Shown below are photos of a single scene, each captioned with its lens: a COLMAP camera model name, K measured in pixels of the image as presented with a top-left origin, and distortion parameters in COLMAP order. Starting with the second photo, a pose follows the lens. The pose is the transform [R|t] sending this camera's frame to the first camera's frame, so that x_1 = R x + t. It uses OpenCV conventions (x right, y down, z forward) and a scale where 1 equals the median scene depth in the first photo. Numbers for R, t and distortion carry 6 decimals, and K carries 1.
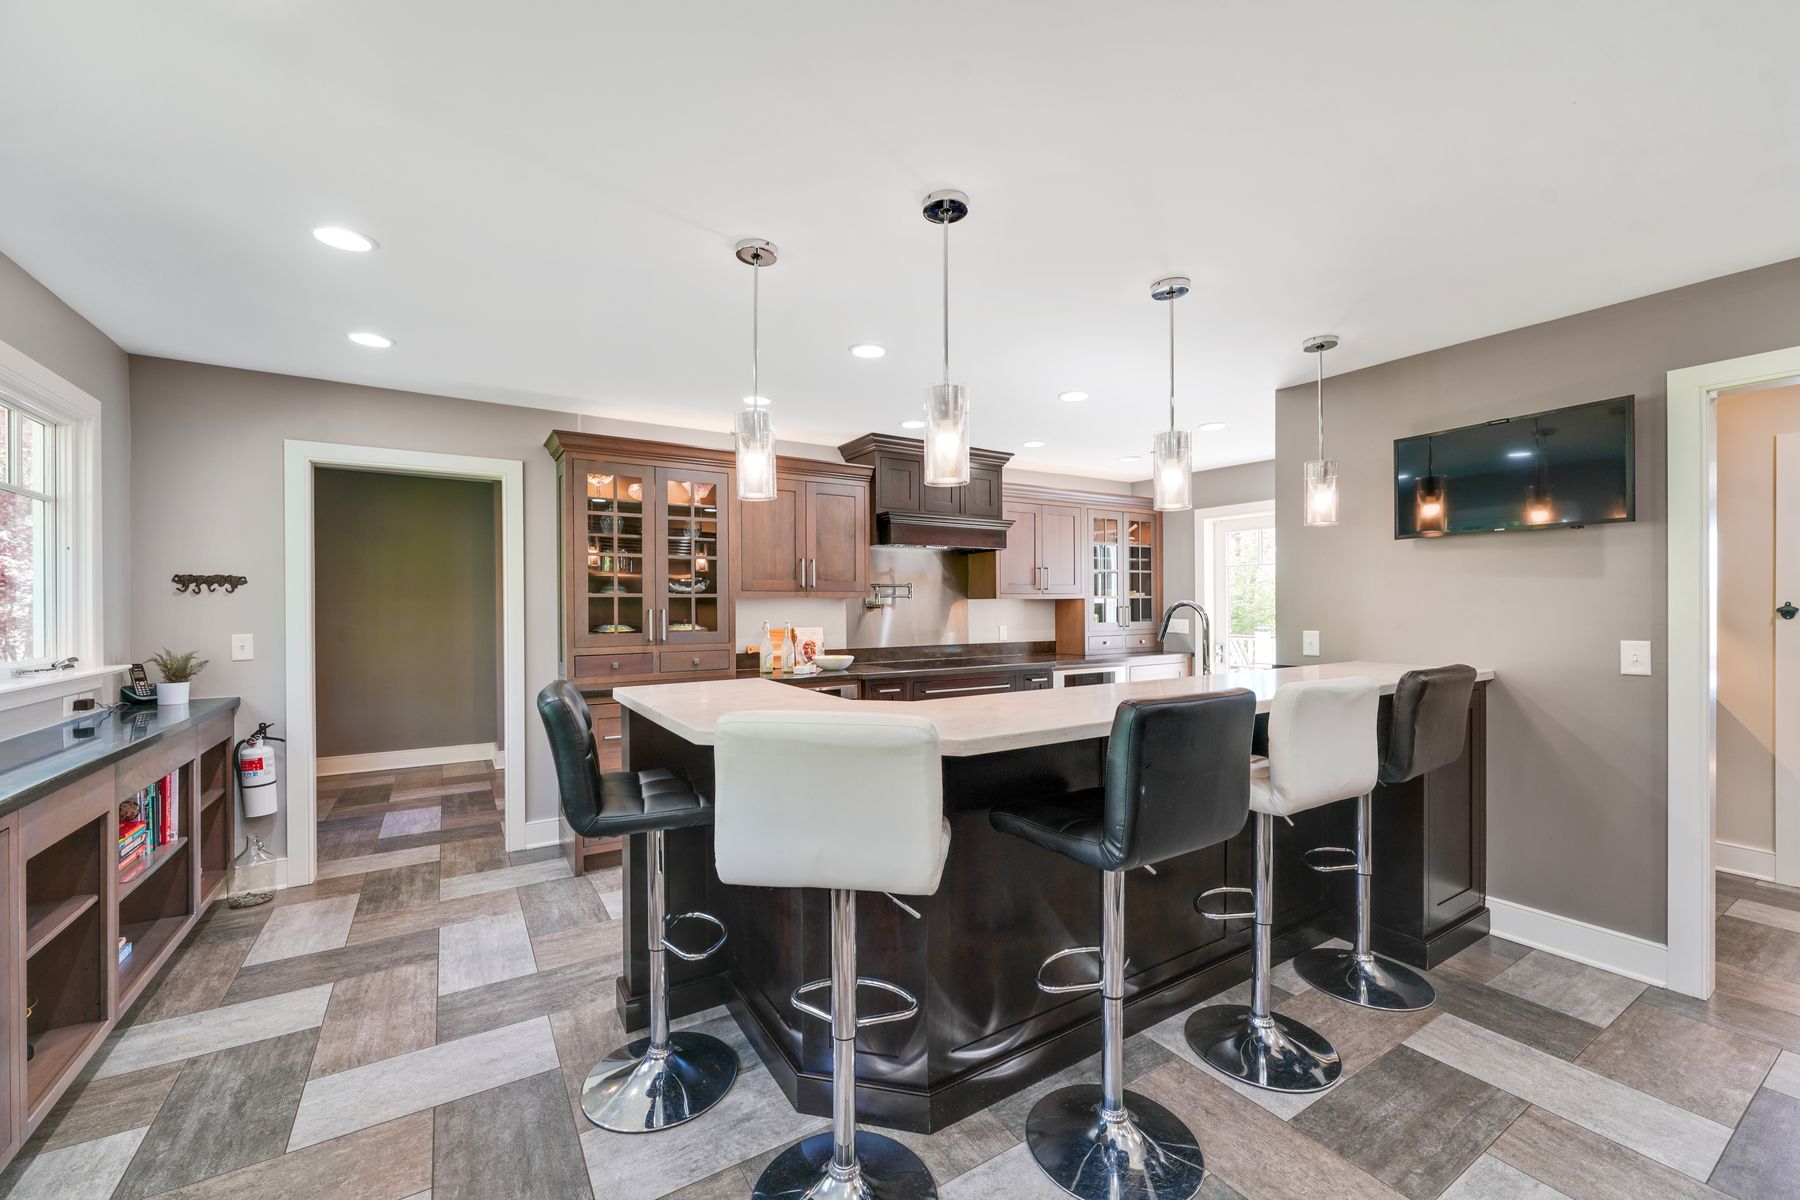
lens RADIAL K [[714.2, 0, 884.5], [0, 714.2, 606.0], [0, 0, 1]] dist [-0.003717, 0.001089]
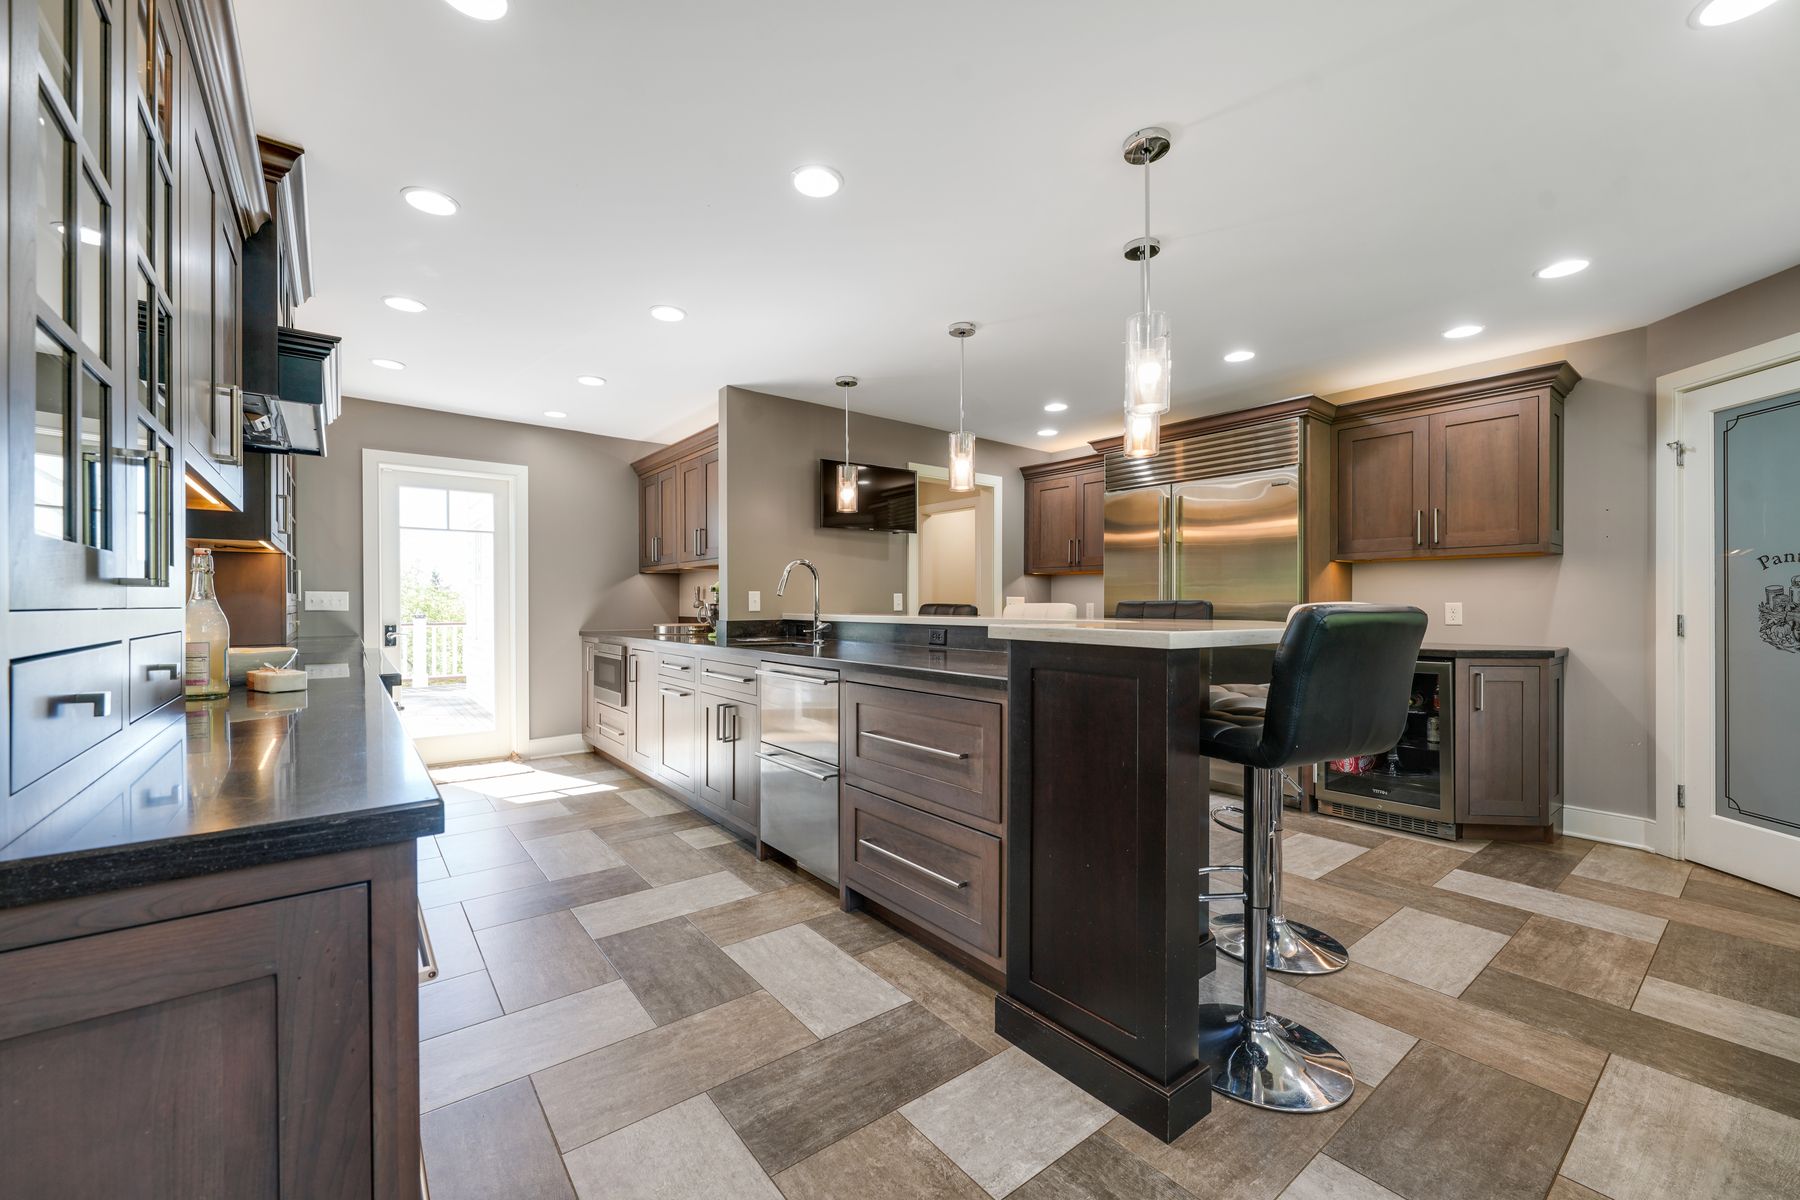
lens RADIAL K [[714.2, 0, 892.8], [0, 714.2, 605.4], [0, 0, 1]] dist [-0.003717, 0.001089]
pose [[-0.107754, 0.002604, 0.994174, -0.842377], [0.003521, 0.999991, -0.002237, 0.079827], [-0.994171, 0.003259, -0.107762, 1.132523]]
